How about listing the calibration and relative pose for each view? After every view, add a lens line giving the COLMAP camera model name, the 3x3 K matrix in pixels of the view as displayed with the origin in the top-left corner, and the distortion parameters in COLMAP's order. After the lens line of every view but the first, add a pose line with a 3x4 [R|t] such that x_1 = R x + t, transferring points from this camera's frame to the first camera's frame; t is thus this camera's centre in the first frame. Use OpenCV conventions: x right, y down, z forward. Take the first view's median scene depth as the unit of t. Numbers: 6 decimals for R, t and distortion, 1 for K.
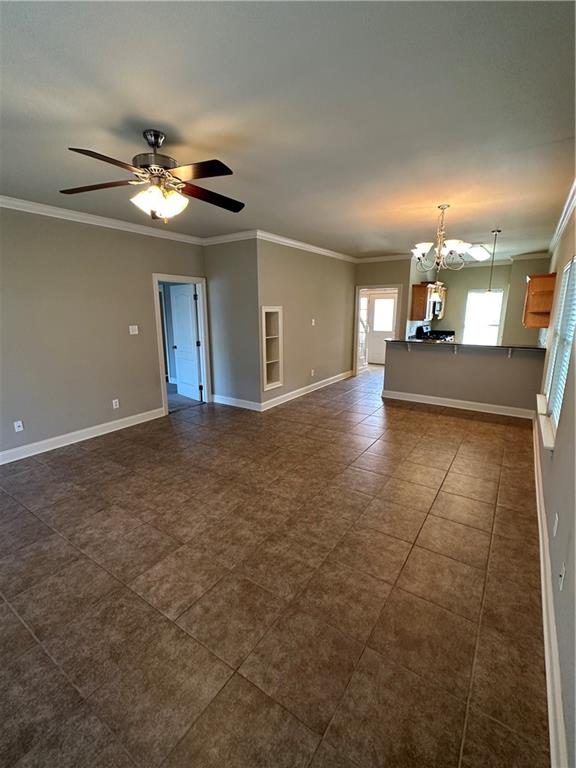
lens RADIAL K [[339.3, 0, 289.1], [0, 339.3, 382.9], [0, 0, 1]] dist [-0.000067, 0.000195]
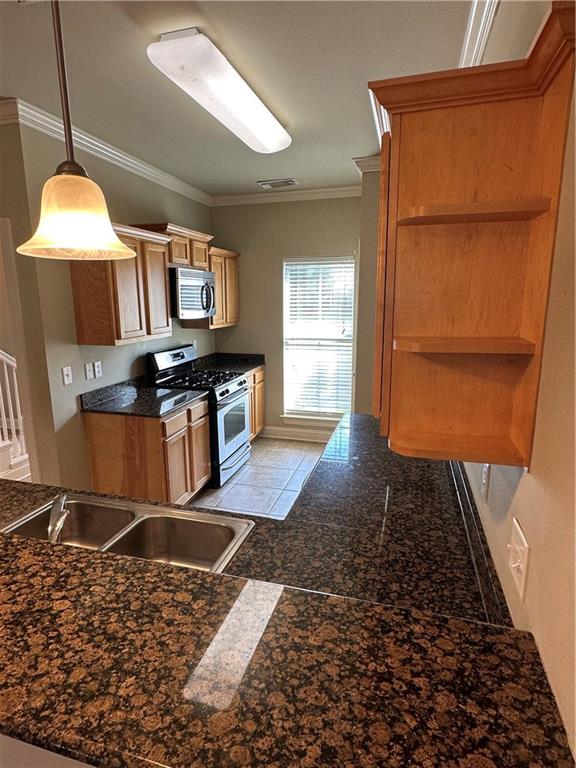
lens RADIAL K [[441.7, 0, 285.7], [0, 441.7, 384.1], [0, 0, 1]] dist [-0.000899, -0.000187]
pose [[0.945755, -0.065644, 0.318180, 0.470864], [0.071300, 0.997436, -0.006148, -0.153673], [-0.316961, 0.028501, 0.948010, 0.656372]]
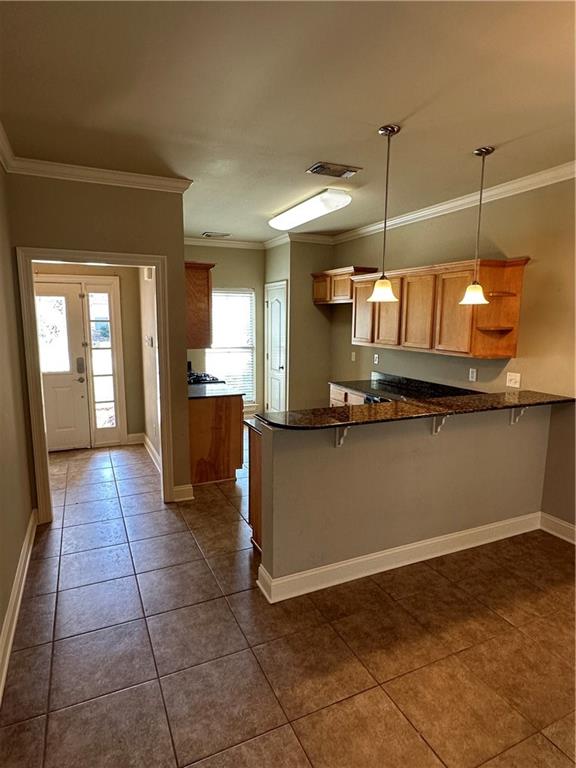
lens RADIAL K [[441.7, 0, 287.3], [0, 441.7, 384.3], [0, 0, 1]] dist [-0.000899, -0.000187]
pose [[0.508222, -0.122738, 0.852435, -0.036153], [0.178121, 0.983372, 0.035395, -0.159656], [-0.842605, 0.133848, 0.521634, 0.716273]]
